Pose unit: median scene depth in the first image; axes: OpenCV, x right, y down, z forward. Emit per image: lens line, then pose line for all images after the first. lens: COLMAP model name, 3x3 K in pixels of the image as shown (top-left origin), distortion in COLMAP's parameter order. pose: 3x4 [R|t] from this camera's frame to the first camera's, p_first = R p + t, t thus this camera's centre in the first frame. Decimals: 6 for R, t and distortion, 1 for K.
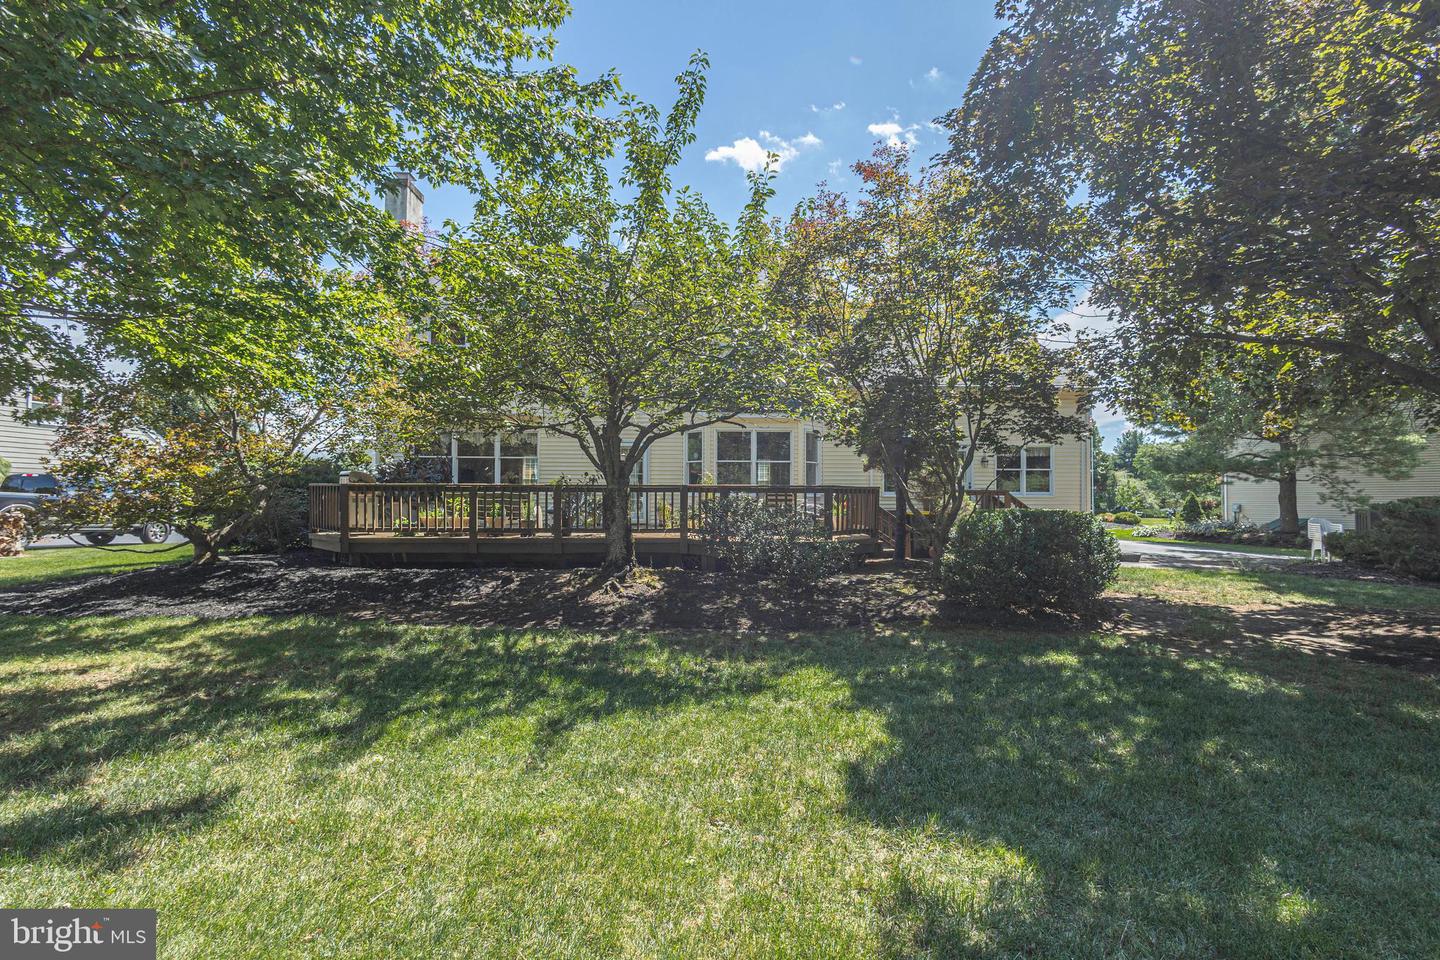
lens RADIAL K [[676.6, 0, 713.0], [0, 676.6, 483.1], [0, 0, 1]] dist [0.016596, -0.004024]
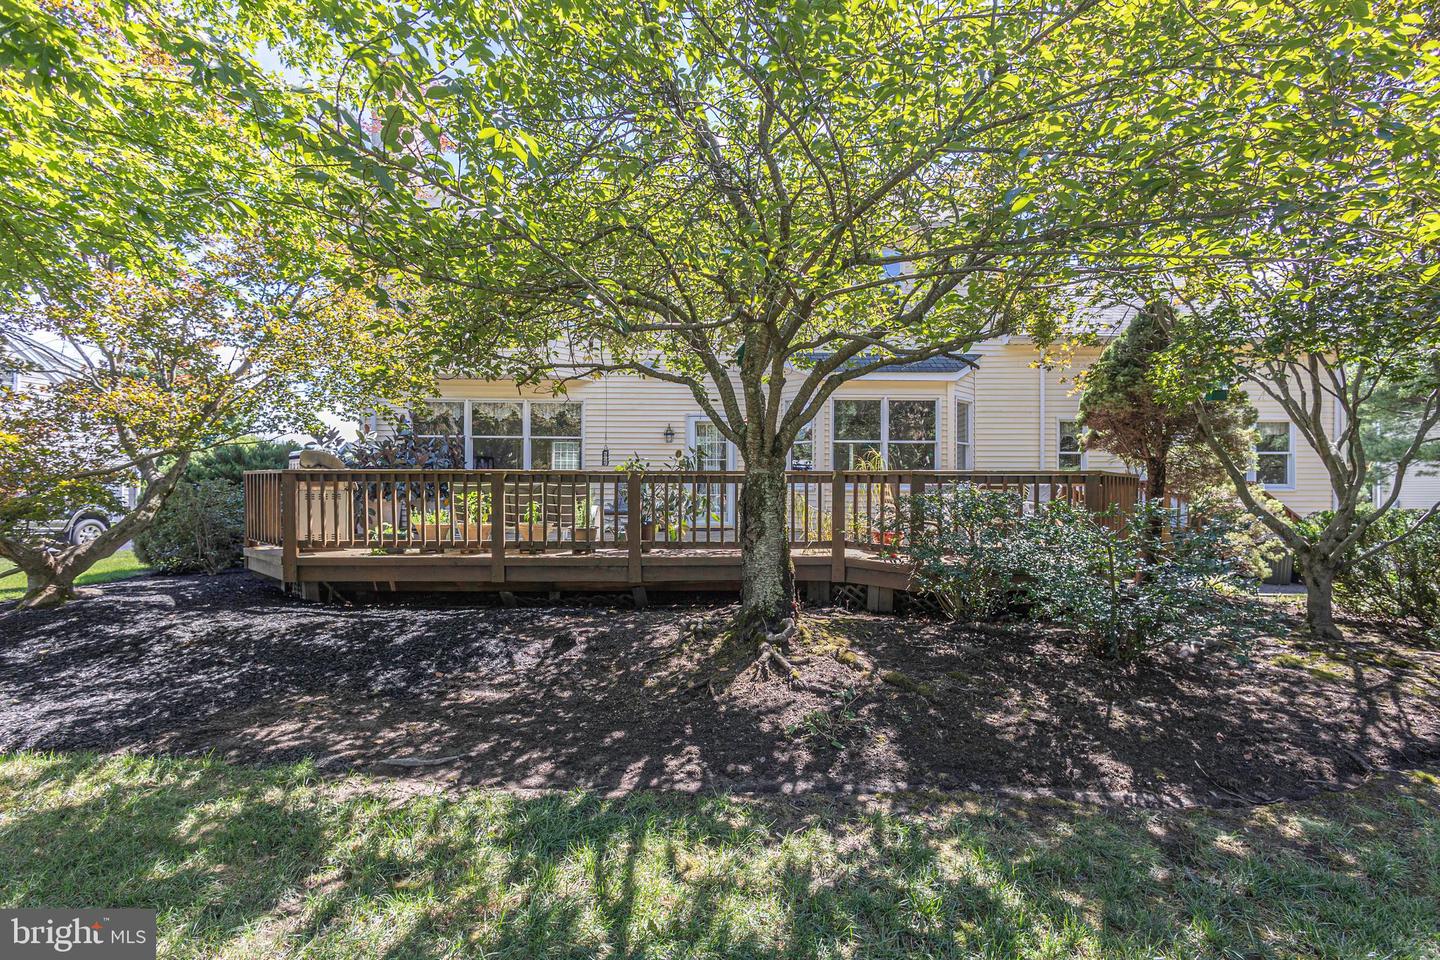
lens RADIAL K [[676.6, 0, 727.1], [0, 676.6, 480.6], [0, 0, 1]] dist [0.016596, -0.004024]
pose [[0.999998, -0.001481, -0.001558, -0.144987], [0.001488, 0.999990, 0.004329, 0.008893], [0.001551, -0.004331, 0.999989, 0.385138]]
